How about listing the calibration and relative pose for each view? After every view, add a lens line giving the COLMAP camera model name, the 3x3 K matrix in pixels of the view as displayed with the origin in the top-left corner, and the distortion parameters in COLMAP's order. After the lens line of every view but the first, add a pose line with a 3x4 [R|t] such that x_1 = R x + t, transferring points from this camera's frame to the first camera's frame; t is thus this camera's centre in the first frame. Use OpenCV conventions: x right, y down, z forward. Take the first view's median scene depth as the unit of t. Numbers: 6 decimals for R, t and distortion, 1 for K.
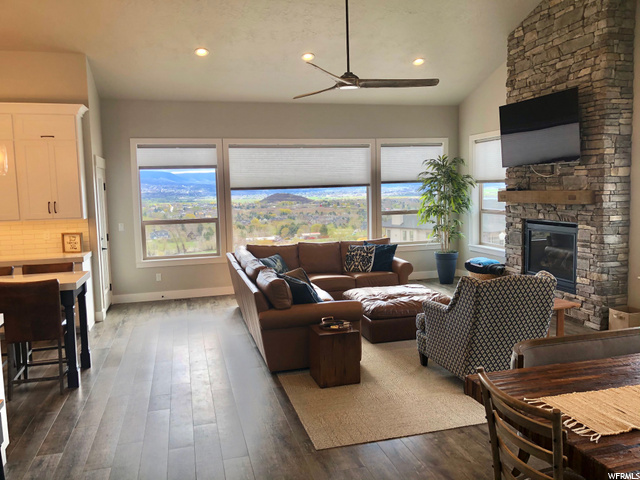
lens RADIAL K [[525.4, 0, 320.8], [0, 525.4, 233.9], [0, 0, 1]] dist [0.055712, -0.056997]
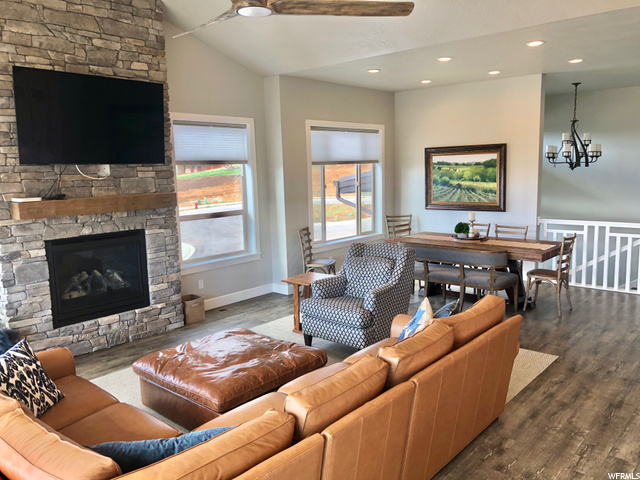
lens RADIAL K [[525.4, 0, 326.9], [0, 525.4, 238.9], [0, 0, 1]] dist [0.055712, -0.056997]
pose [[-0.559240, -0.076395, 0.825478, -0.378003], [0.113829, 0.979237, 0.167741, -0.101269], [-0.821154, 0.187771, -0.538933, 1.026439]]
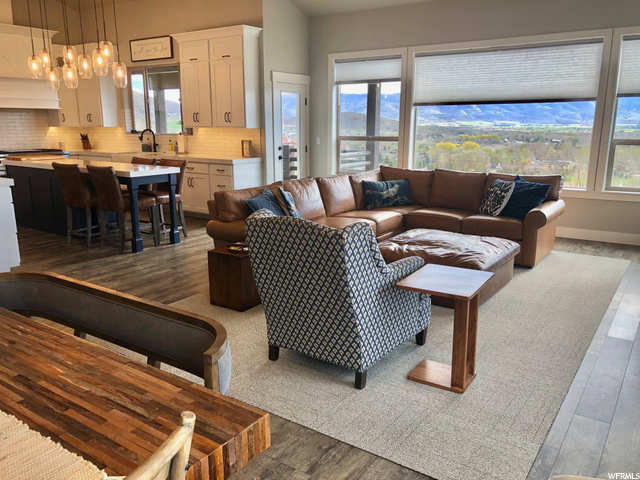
lens RADIAL K [[525.4, 0, 322.4], [0, 525.4, 237.8], [0, 0, 1]] dist [0.055712, -0.056997]
pose [[0.641987, 0.190326, -0.742717, 0.499771], [-0.082308, 0.980210, 0.180040, -0.012982], [0.762285, -0.054452, 0.644947, 0.316344]]
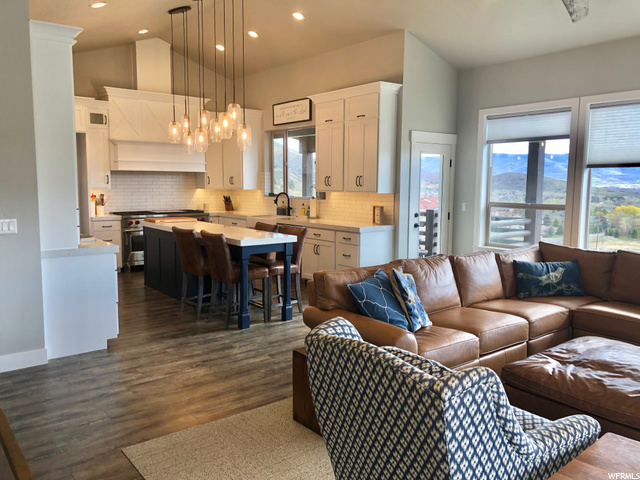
lens RADIAL K [[525.4, 0, 323.8], [0, 525.4, 231.8], [0, 0, 1]] dist [0.055712, -0.056997]
pose [[0.392551, 0.116021, -0.912383, 0.406473], [-0.095757, 0.991776, 0.084917, -0.026376], [0.914732, 0.054033, 0.400433, 0.428092]]
